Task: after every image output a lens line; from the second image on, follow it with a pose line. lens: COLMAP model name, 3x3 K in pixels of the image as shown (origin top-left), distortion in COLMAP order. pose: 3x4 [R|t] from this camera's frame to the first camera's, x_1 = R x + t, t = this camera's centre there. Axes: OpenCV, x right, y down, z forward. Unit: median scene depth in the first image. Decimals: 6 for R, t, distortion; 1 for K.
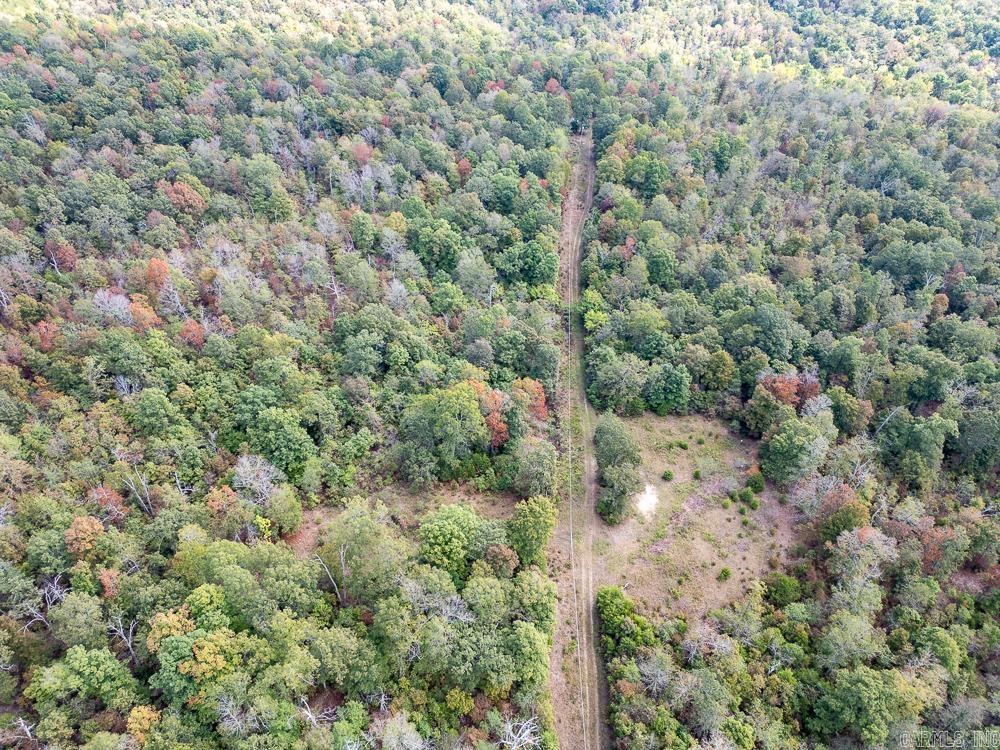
lens RADIAL K [[695.5, 0, 498.2], [0, 695.5, 373.7], [0, 0, 1]] dist [0.029818, -0.028254]
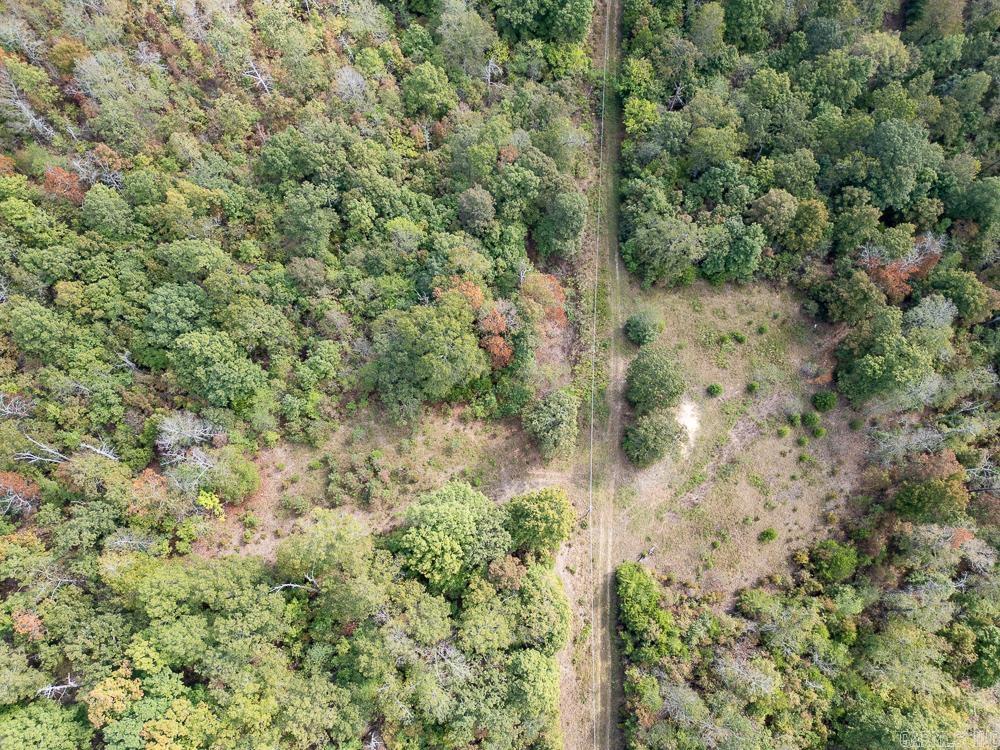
lens RADIAL K [[695.5, 0, 499.5], [0, 695.5, 379.0], [0, 0, 1]] dist [0.029818, -0.028254]
pose [[0.999997, -0.001649, -0.001930, -0.000259], [0.002417, 0.850242, 0.526386, -0.286753], [0.000773, -0.526389, 0.850244, 0.337593]]
